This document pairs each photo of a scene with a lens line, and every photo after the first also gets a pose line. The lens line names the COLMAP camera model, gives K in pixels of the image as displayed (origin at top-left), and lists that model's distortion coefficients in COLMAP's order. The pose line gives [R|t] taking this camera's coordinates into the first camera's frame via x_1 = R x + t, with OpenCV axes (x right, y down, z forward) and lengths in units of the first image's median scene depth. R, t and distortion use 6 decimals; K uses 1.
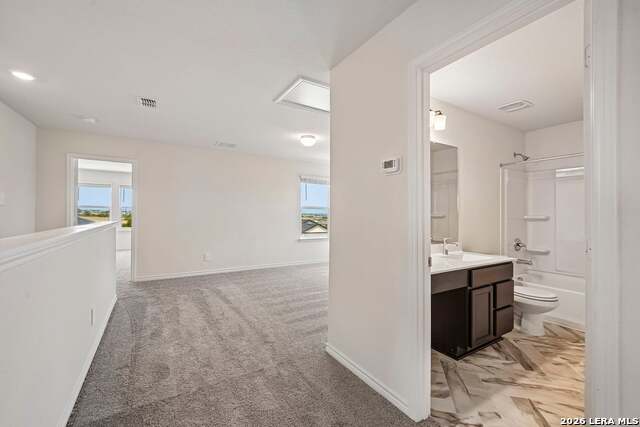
lens RADIAL K [[267.9, 0, 319.0], [0, 267.9, 215.9], [0, 0, 1]] dist [0.007629, -0.000068]
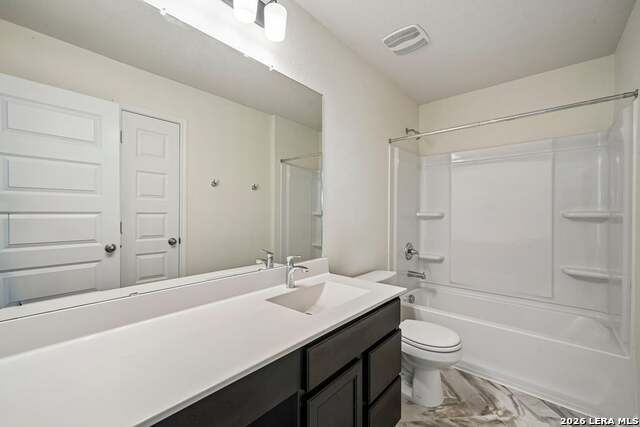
lens RADIAL K [[267.9, 0, 319.0], [0, 267.9, 215.9], [0, 0, 1]] dist [0.007629, -0.000068]
pose [[0.953456, -0.001649, 0.301529, 0.323184], [-0.002308, 0.999916, 0.012765, 0.000431], [-0.301525, -0.012867, 0.953372, 0.430904]]
